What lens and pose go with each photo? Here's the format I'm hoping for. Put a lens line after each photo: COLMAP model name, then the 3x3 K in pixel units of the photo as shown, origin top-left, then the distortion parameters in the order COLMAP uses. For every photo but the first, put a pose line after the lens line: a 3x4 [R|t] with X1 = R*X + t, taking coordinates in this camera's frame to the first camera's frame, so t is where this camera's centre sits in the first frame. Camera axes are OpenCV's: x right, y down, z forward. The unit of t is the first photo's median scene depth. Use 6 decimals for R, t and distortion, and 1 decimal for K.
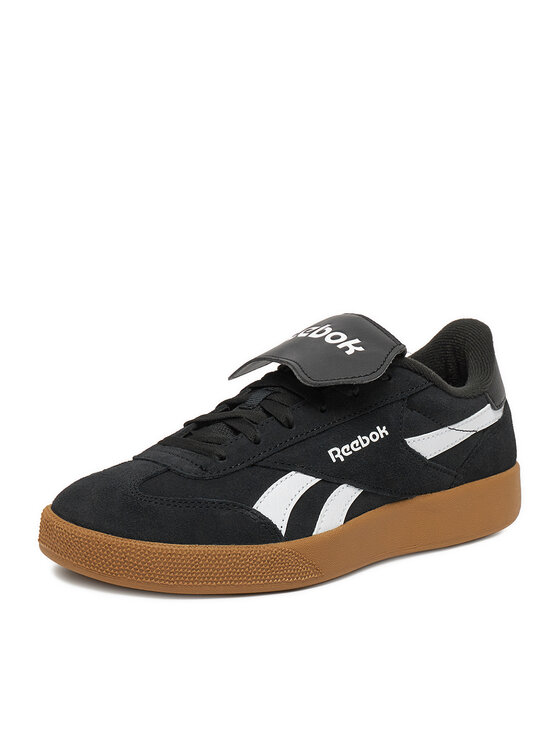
lens RADIAL K [[1348.3, 0, 282.2], [0, 1348.3, 375.0], [0, 0, 1]] dist [0.084481, 0.000000]
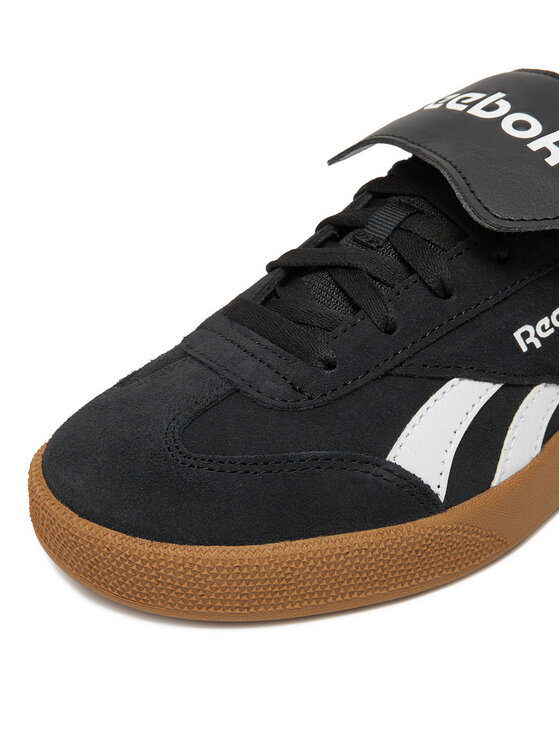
lens RADIAL K [[1563.1, 0, 274.1], [0, 1563.1, 371.9], [0, 0, 1]] dist [0.102009, 0.000000]
pose [[0.996343, -0.020318, -0.082988, -0.013128], [0.034356, 0.984598, 0.171425, -0.047100], [0.078227, -0.173650, 0.981696, 0.347305]]
